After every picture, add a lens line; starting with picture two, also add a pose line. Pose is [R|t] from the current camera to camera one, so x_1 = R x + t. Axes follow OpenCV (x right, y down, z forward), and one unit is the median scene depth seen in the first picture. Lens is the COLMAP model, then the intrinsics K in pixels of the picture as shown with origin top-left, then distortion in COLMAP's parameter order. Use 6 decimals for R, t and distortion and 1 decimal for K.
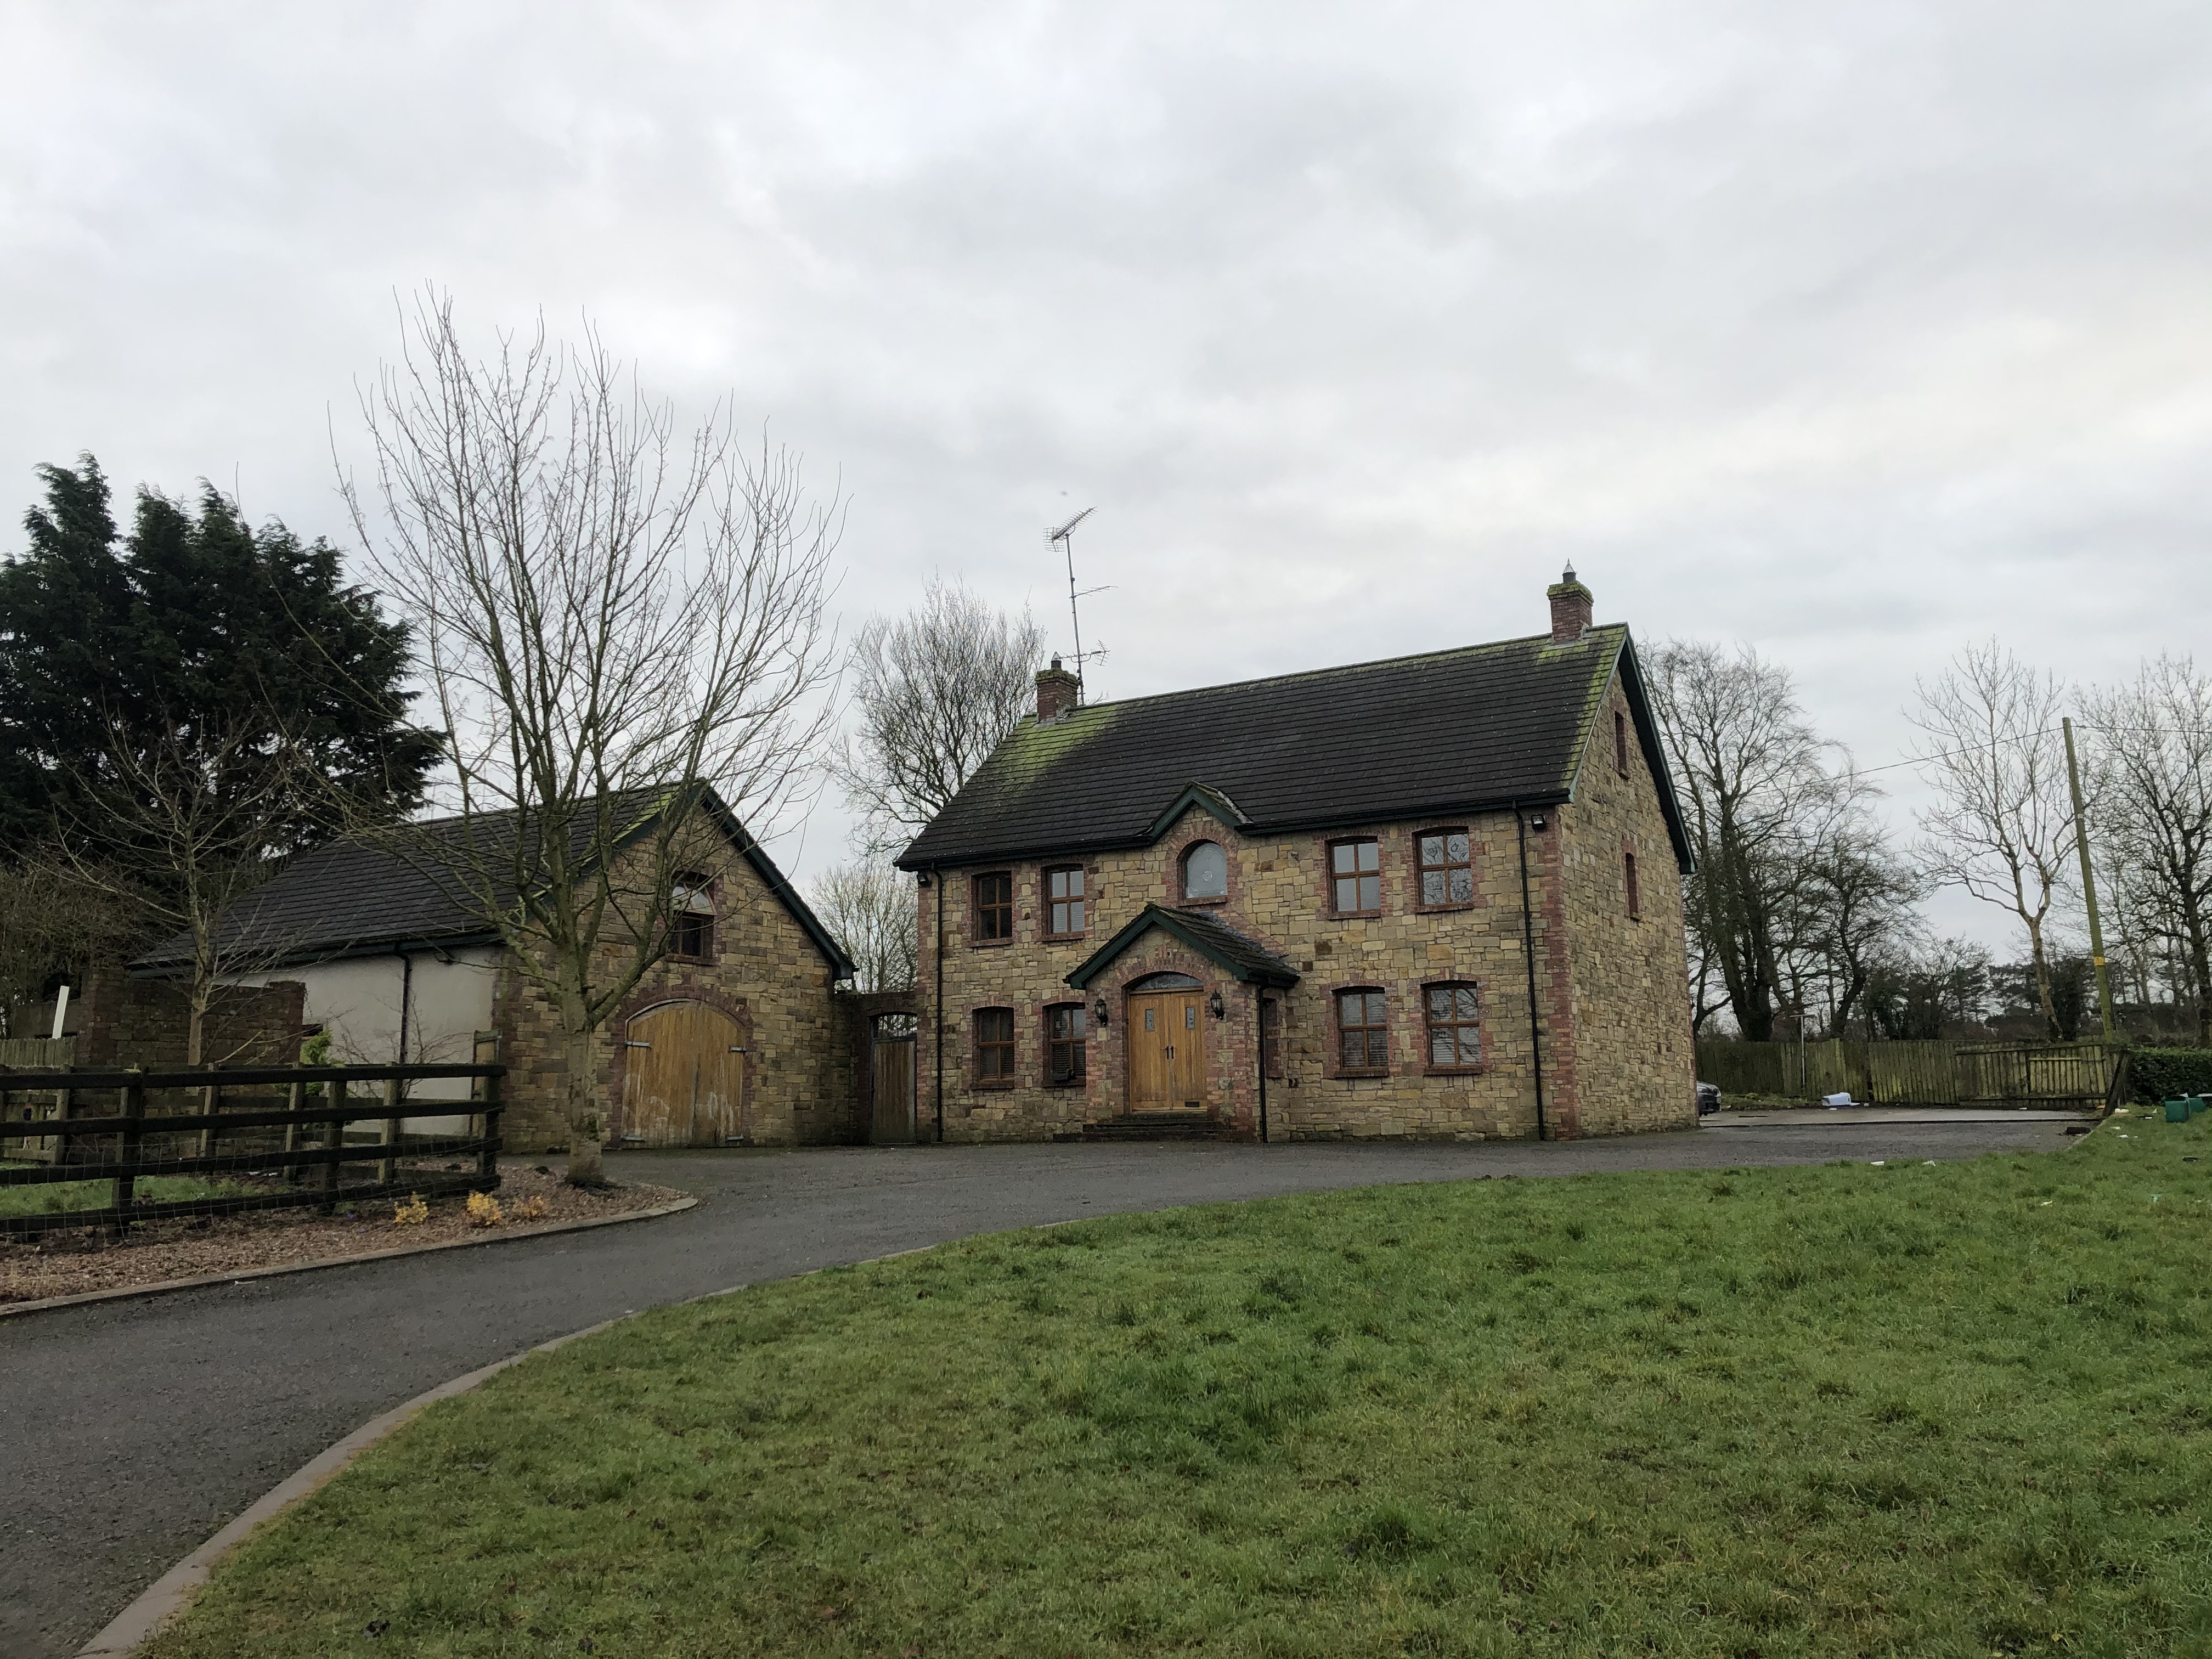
lens RADIAL K [[1796.5, 0, 1106.0], [0, 1796.5, 829.5], [0, 0, 1]] dist [0.126069, 0.000118]
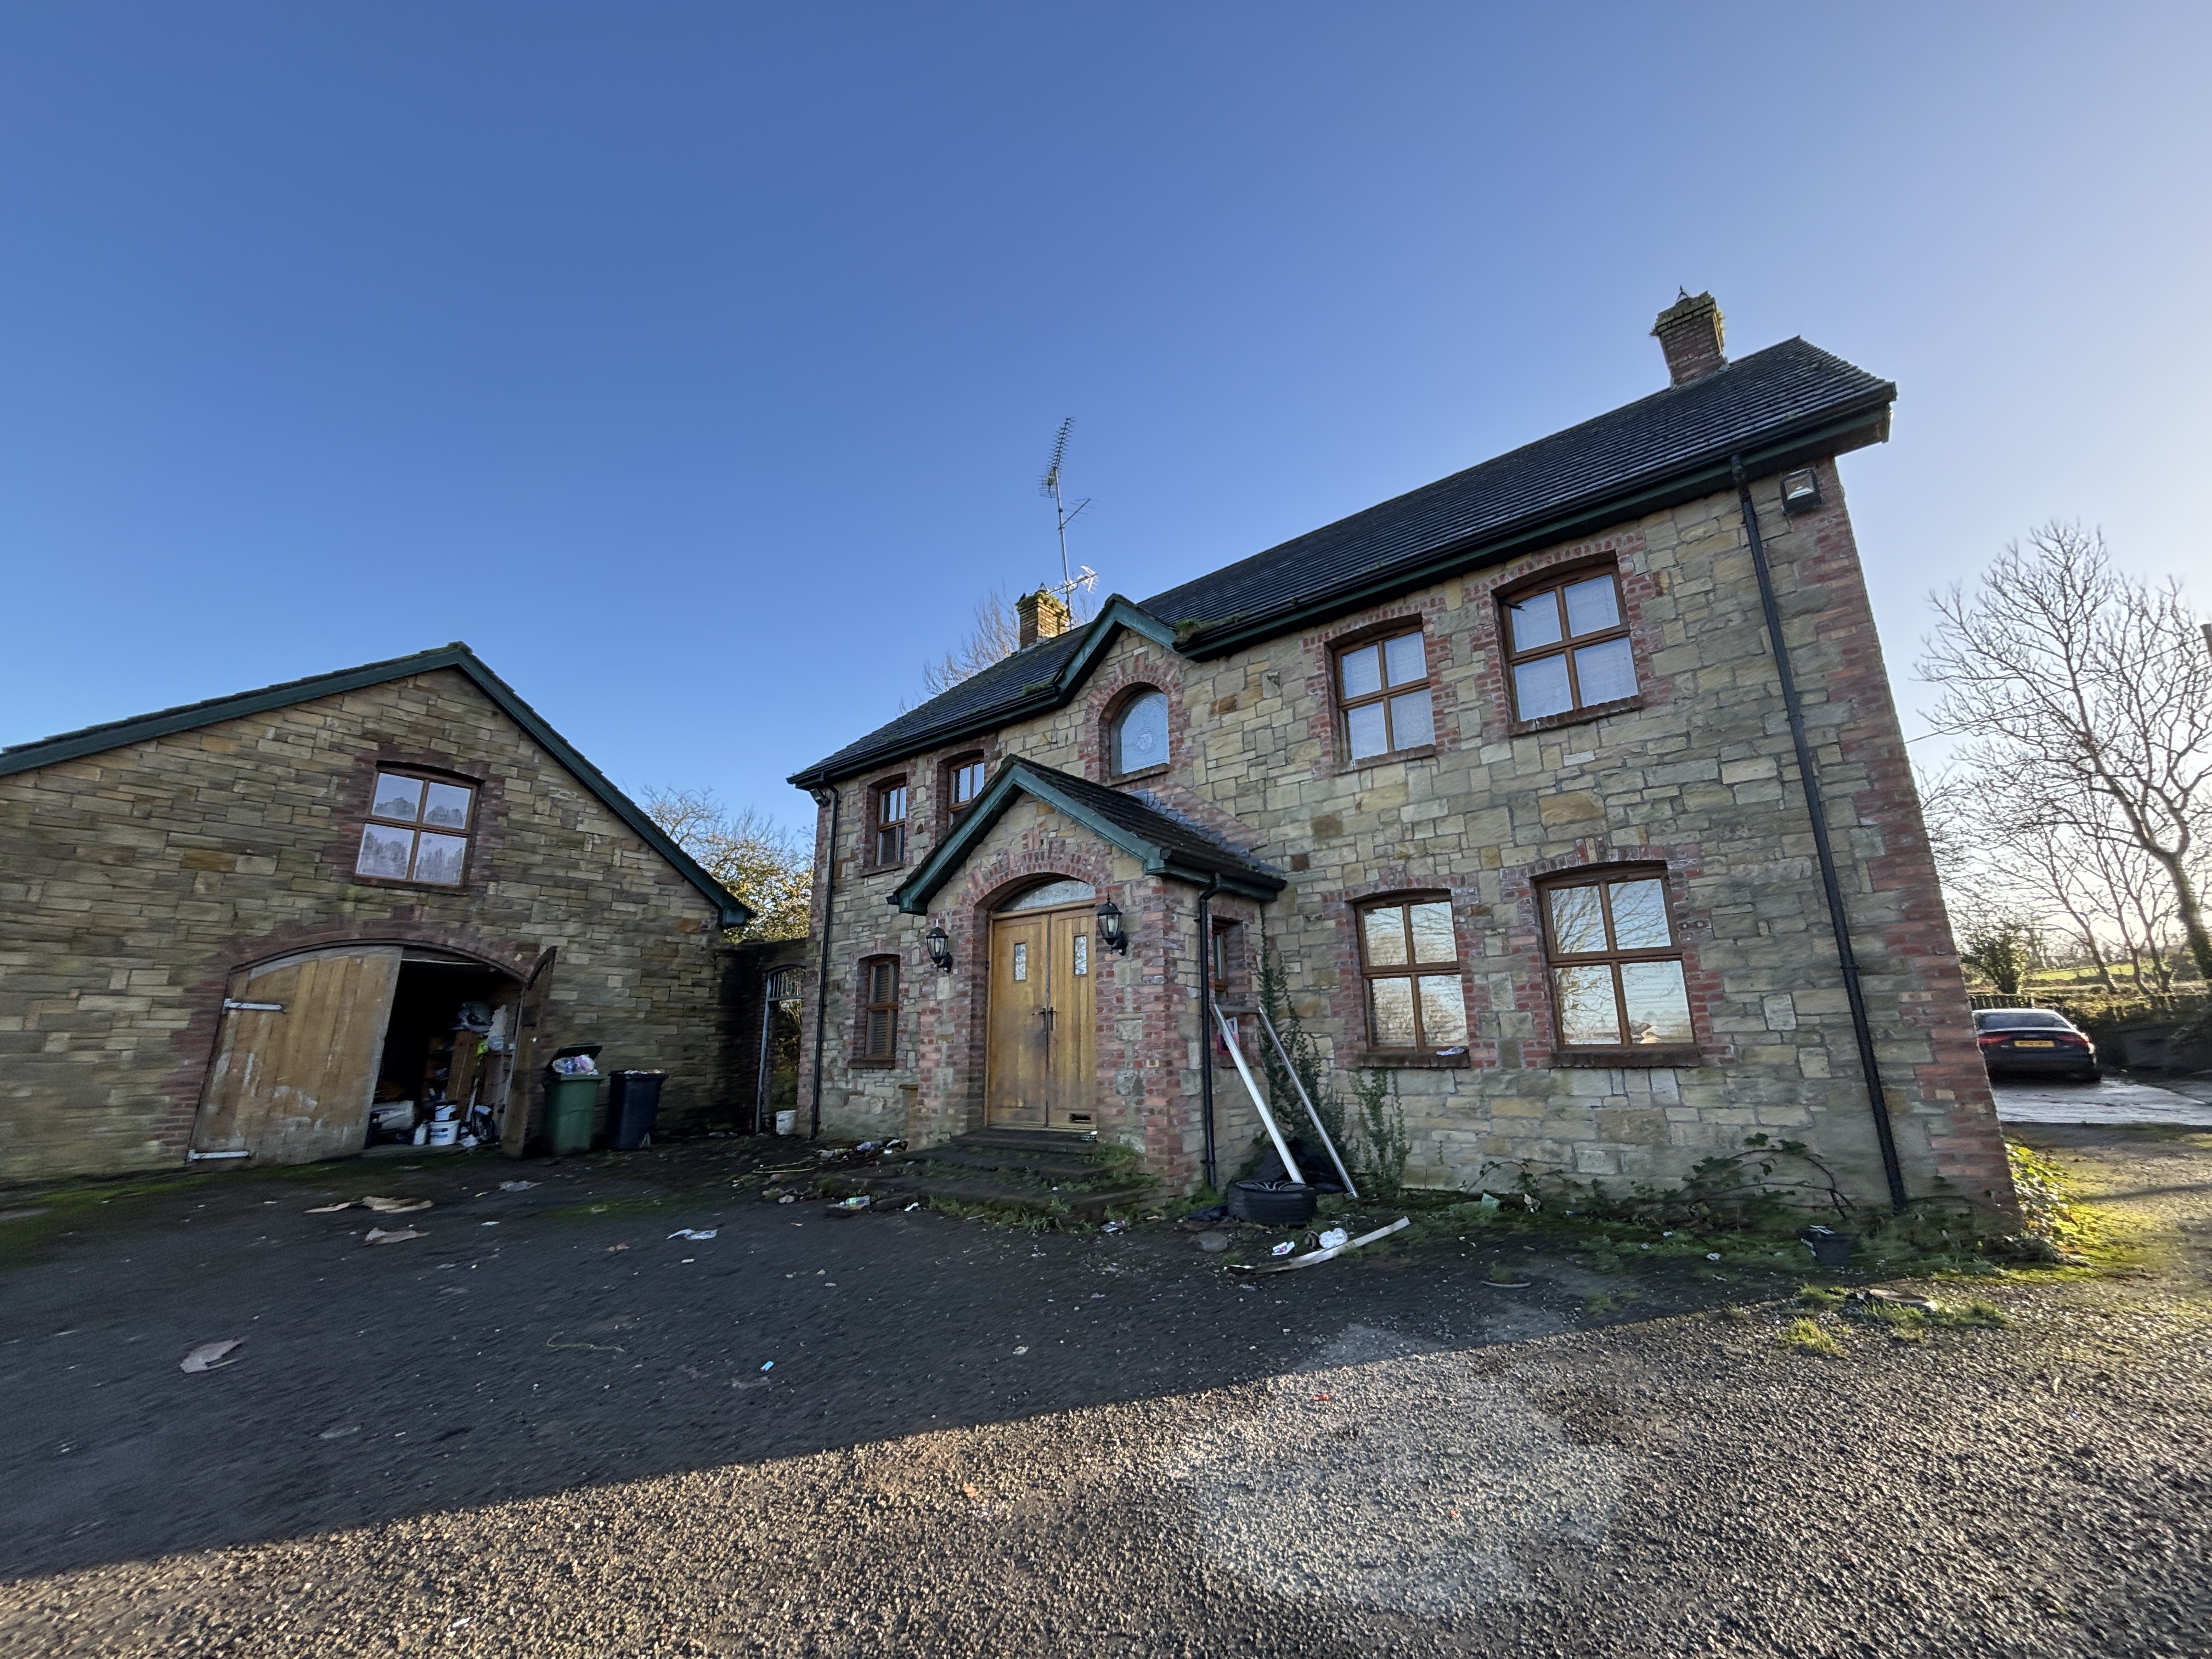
lens RADIAL K [[884.4, 0, 1105.9], [0, 884.4, 837.6], [0, 0, 1]] dist [0.000965, 0.000028]
pose [[0.985581, -0.035528, -0.165433, 0.095563], [0.023844, 0.997113, -0.072086, 0.084434], [0.167517, 0.067102, 0.983583, 0.701499]]
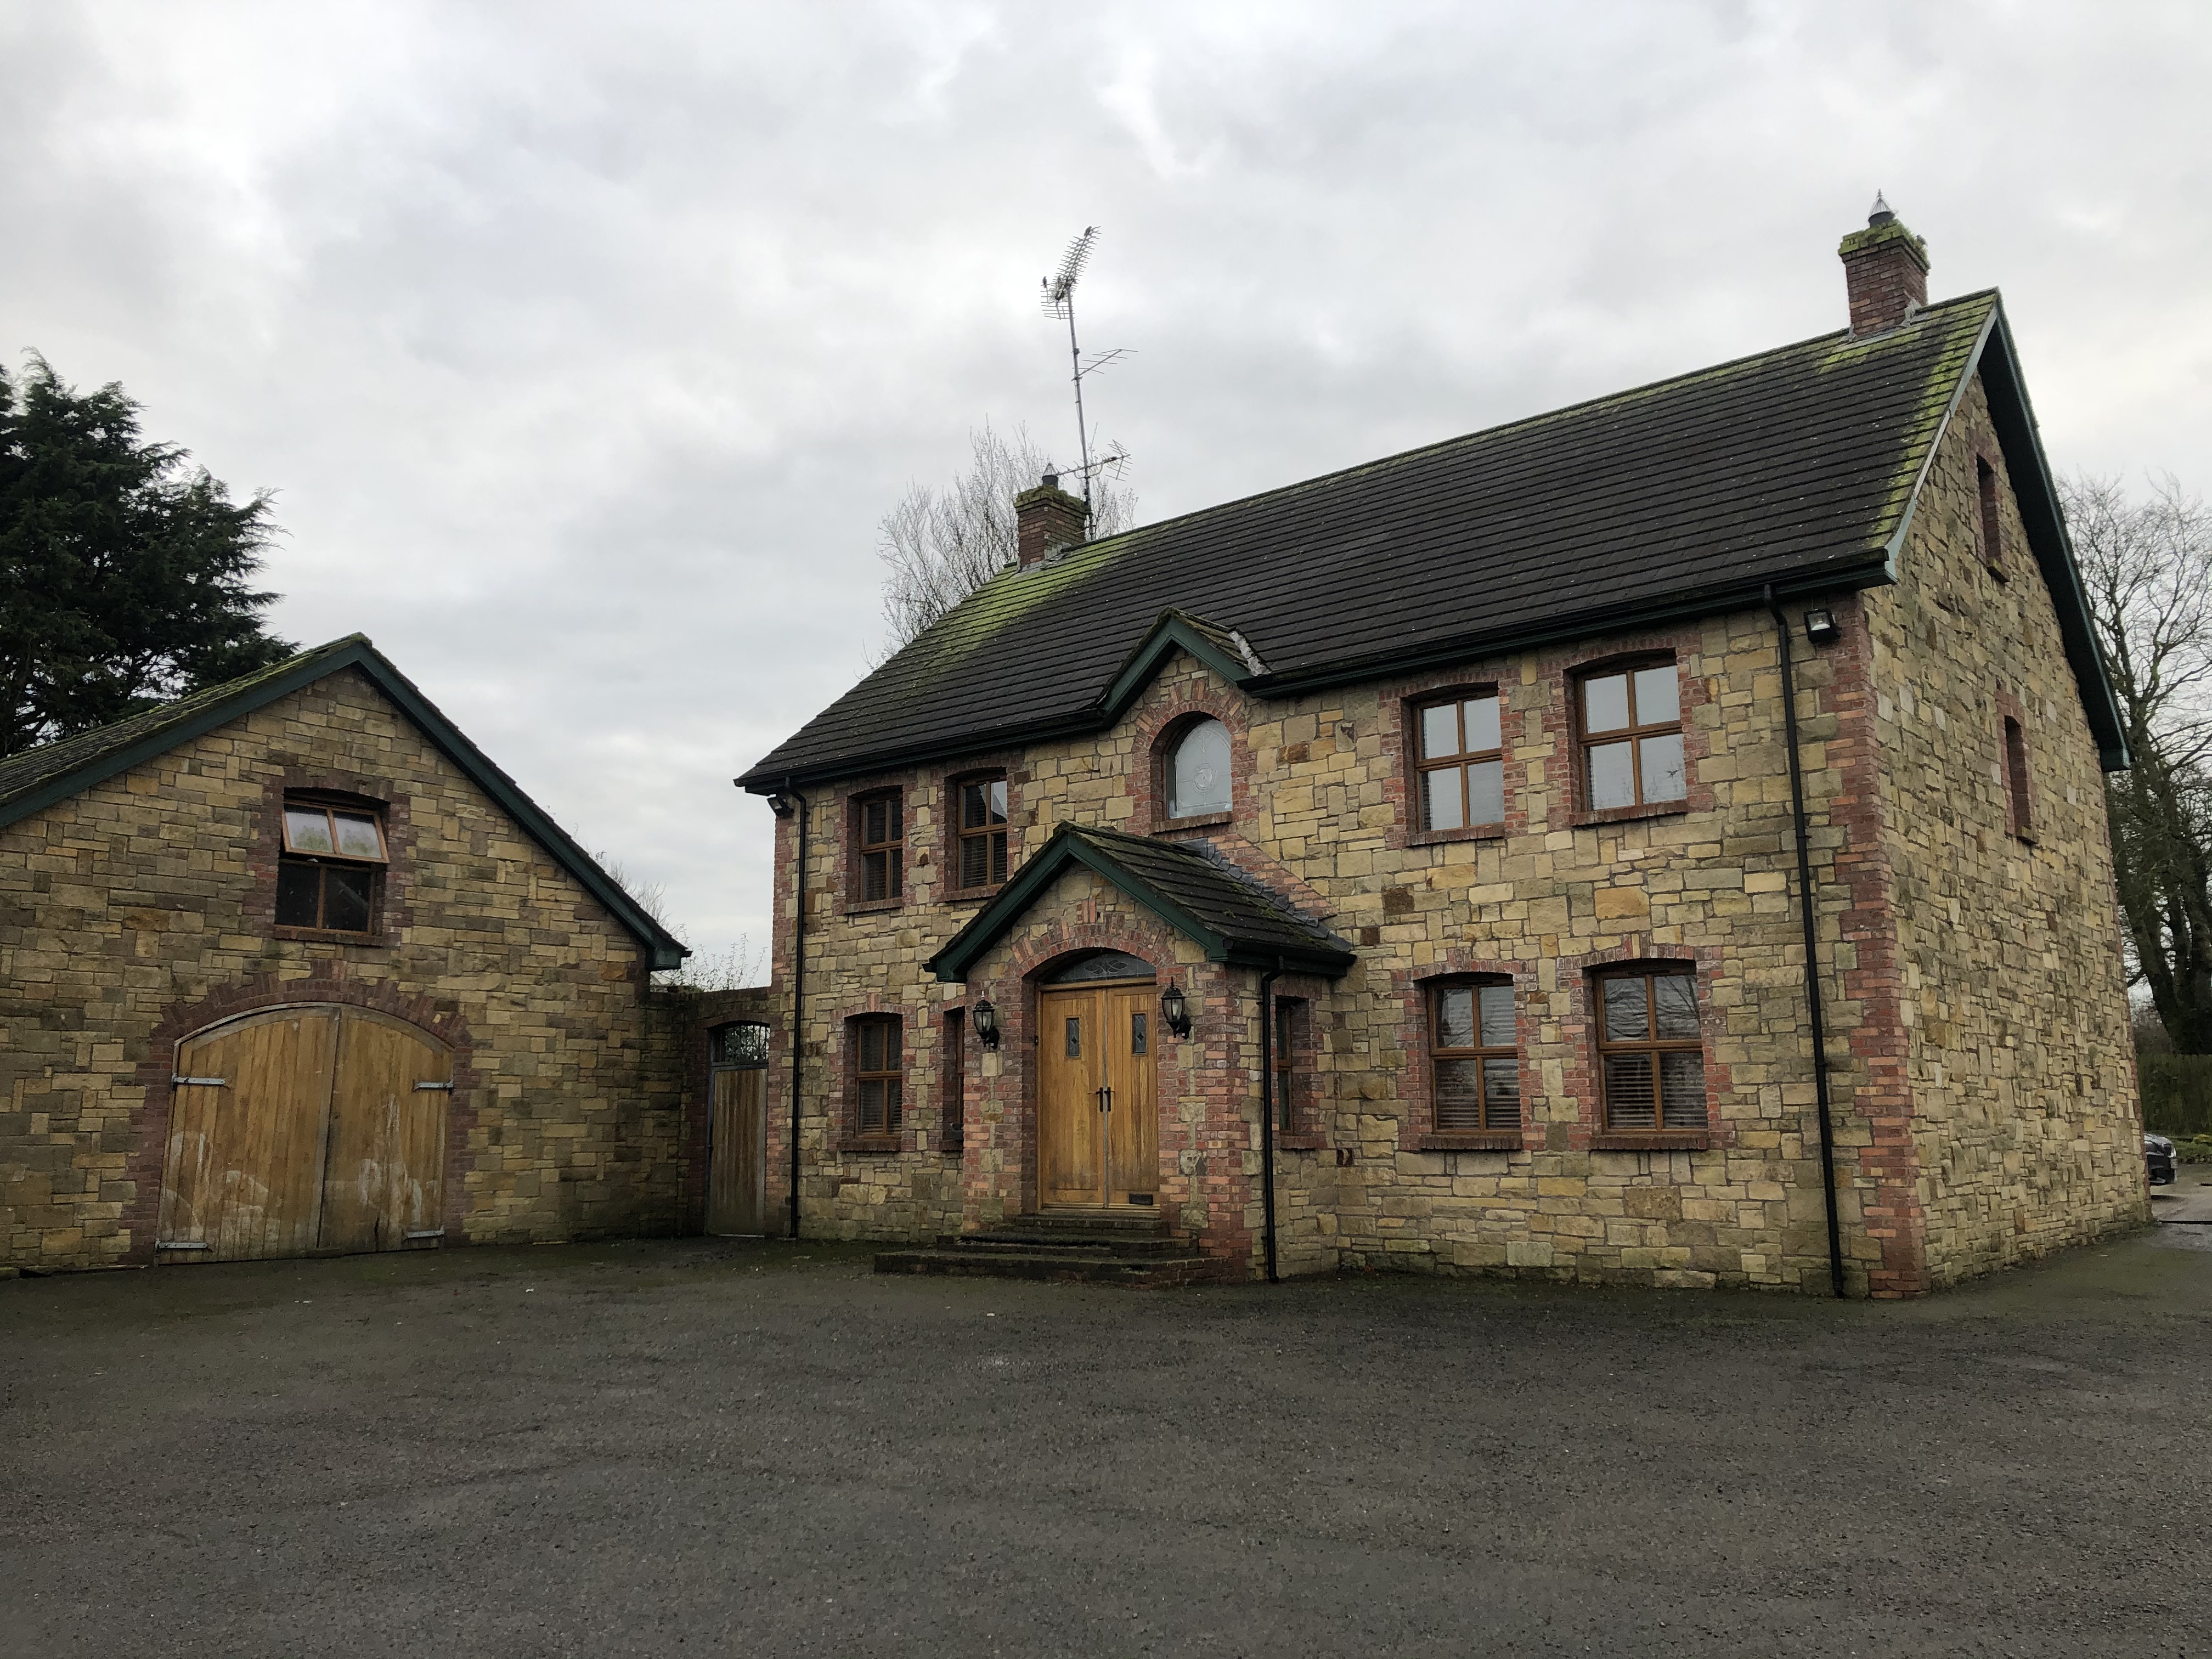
lens RADIAL K [[1789.9, 0, 1095.4], [0, 1789.9, 824.6], [0, 0, 1]] dist [0.040198, -0.005456]
pose [[0.985397, -0.021671, -0.168886, 0.118681], [0.021619, 0.999764, -0.002146, 0.041622], [0.168892, -0.001537, 0.985633, 0.456252]]
